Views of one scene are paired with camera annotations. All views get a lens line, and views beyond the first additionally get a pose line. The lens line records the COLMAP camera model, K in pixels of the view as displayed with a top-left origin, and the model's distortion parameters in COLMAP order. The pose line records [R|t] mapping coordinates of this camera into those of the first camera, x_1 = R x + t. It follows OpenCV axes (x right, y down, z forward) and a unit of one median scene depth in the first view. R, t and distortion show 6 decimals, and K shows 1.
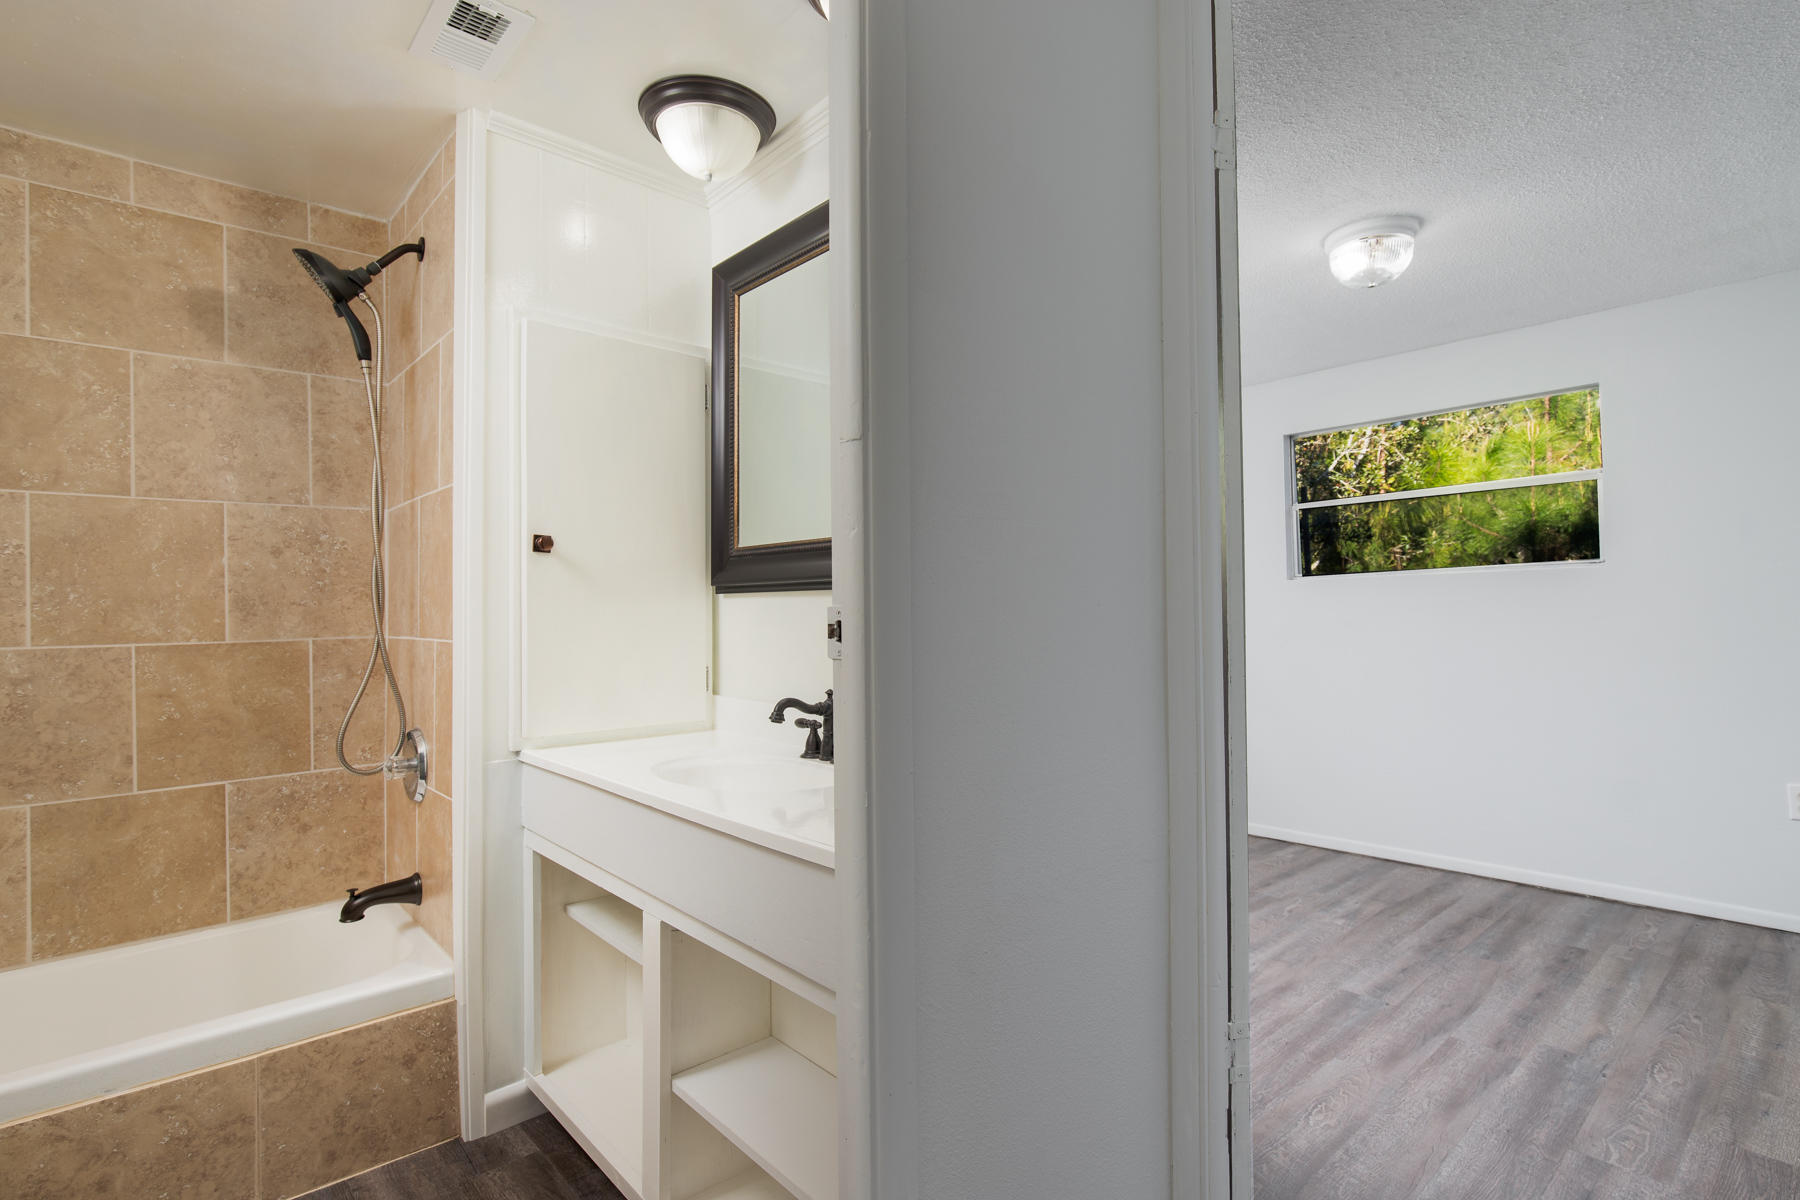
lens RADIAL K [[901.5, 0, 898.9], [0, 901.5, 602.1], [0, 0, 1]] dist [-0.000116, -0.000007]
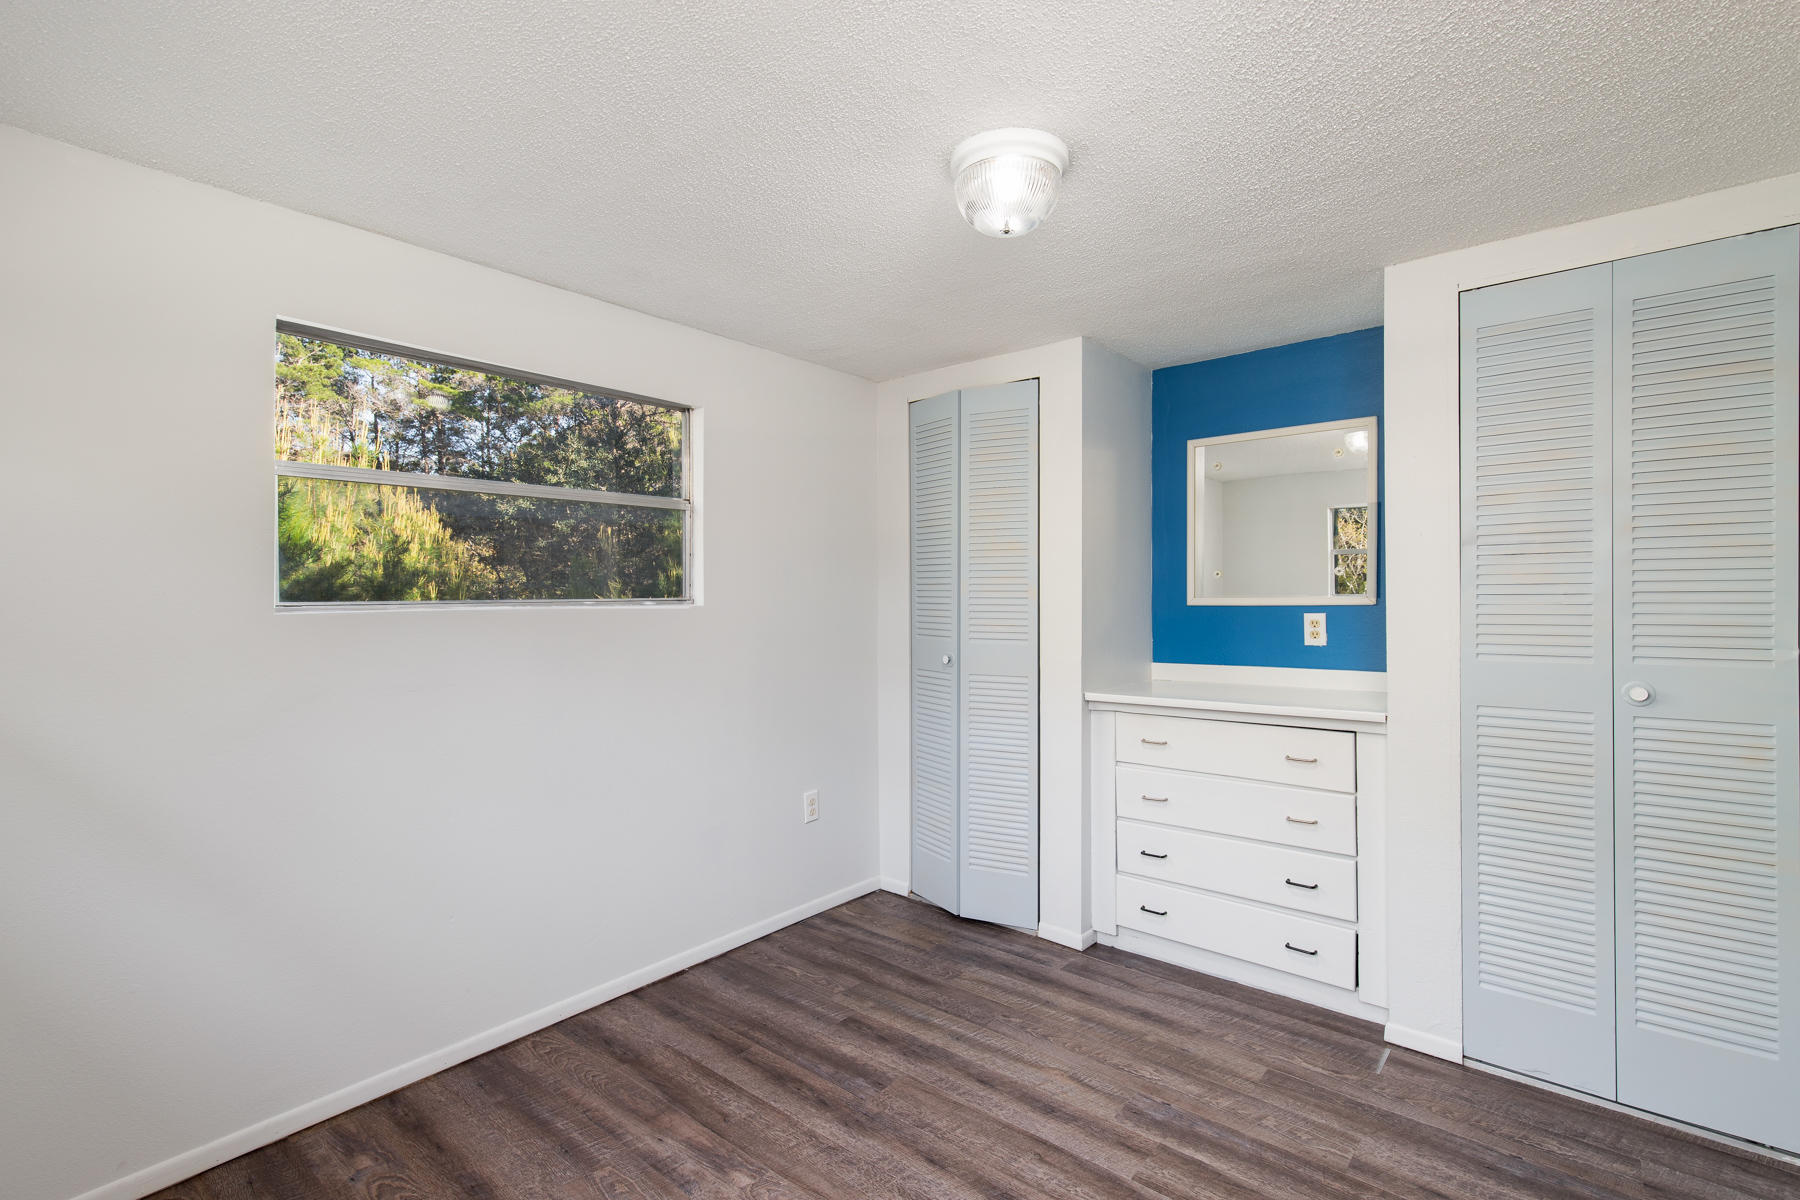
lens RADIAL K [[818.3, 0, 899.1], [0, 818.3, 600.4], [0, 0, 1]] dist [0.001415, 0.000350]
pose [[-0.142944, 0.008539, 0.989694, -0.096480], [-0.001682, 0.999959, -0.008870, -0.043234], [-0.989729, -0.002933, -0.142924, 1.054170]]
